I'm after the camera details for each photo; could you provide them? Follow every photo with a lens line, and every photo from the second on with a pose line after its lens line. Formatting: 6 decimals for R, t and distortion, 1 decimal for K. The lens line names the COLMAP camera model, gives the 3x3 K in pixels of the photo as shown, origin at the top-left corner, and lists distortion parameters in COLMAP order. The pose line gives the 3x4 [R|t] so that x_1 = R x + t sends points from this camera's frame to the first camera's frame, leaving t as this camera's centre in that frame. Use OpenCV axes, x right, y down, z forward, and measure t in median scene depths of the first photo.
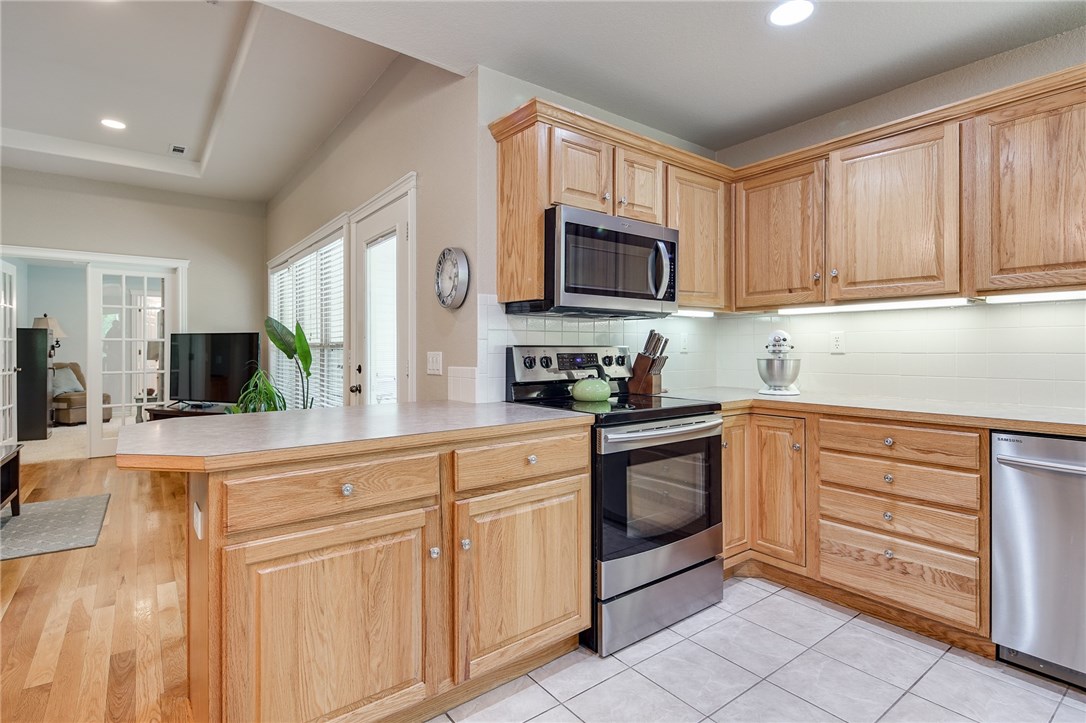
lens RADIAL K [[530.7, 0, 536.6], [0, 530.7, 350.0], [0, 0, 1]] dist [0.016023, -0.010890]
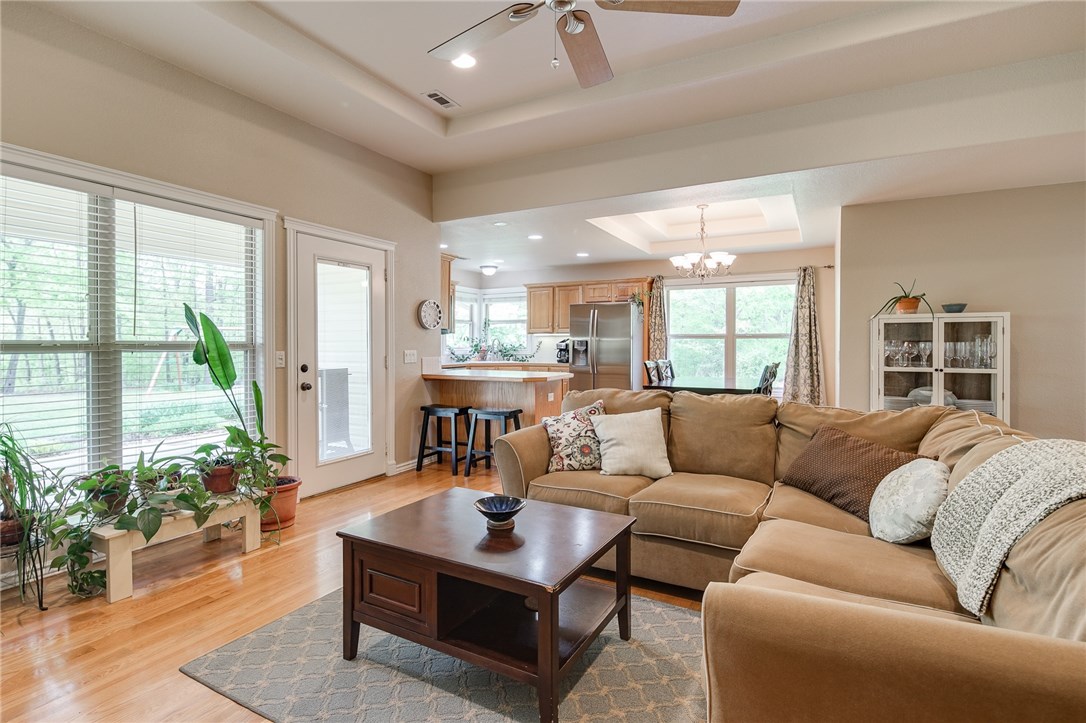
lens RADIAL K [[530.7, 0, 536.6], [0, 530.7, 350.0], [0, 0, 1]] dist [0.016023, -0.010890]
pose [[-0.421576, -0.008021, 0.906758, -2.426072], [0.000997, 0.999956, 0.009308, -0.017842], [-0.906793, 0.004828, -0.421549, 1.636752]]
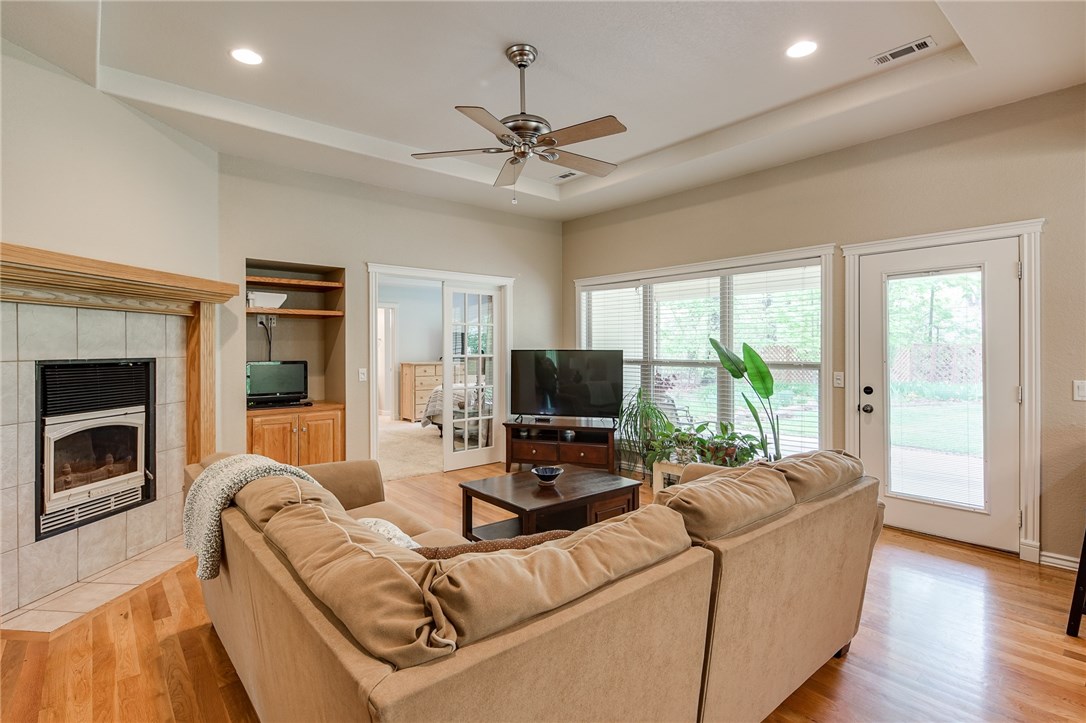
lens RADIAL K [[530.7, 0, 536.6], [0, 530.7, 350.0], [0, 0, 1]] dist [0.016023, -0.010890]
pose [[0.998024, -0.001473, 0.062819, -1.712997], [0.001429, 0.999999, 0.000736, -0.076511], [-0.062820, -0.000645, 0.998025, -0.066465]]
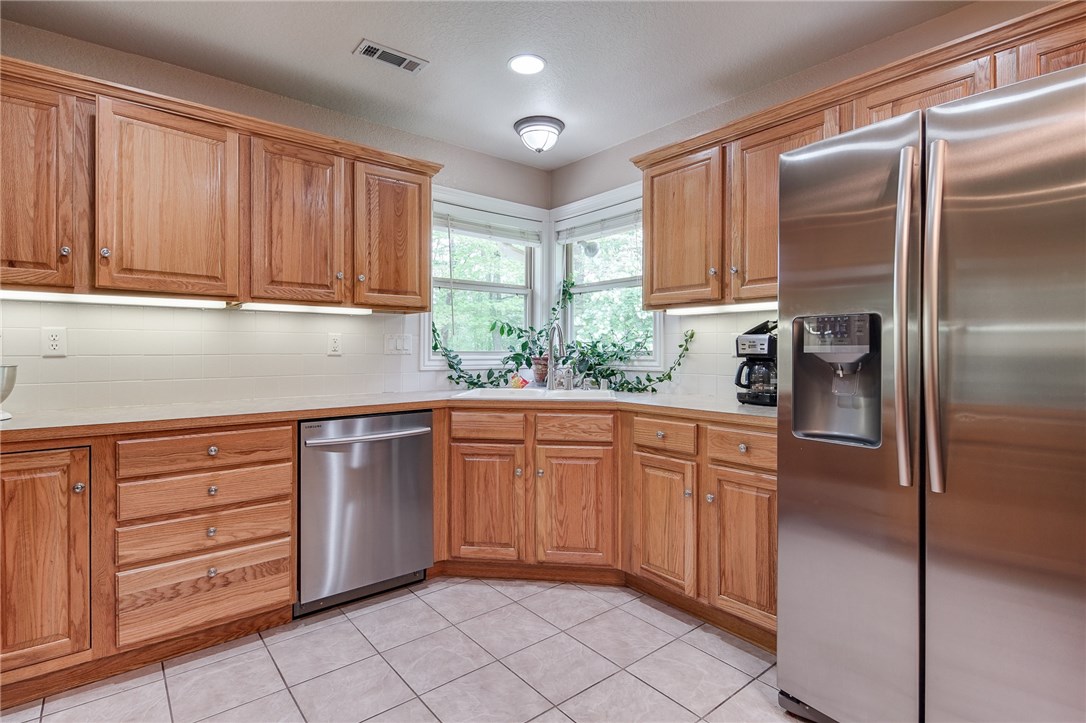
lens RADIAL K [[530.7, 0, 536.6], [0, 530.7, 350.0], [0, 0, 1]] dist [0.016023, -0.010890]
pose [[-0.039777, 0.001484, 0.999207, -0.264045], [0.000545, 0.999999, -0.001463, -0.001372], [-0.999208, 0.000486, -0.039777, 0.437114]]
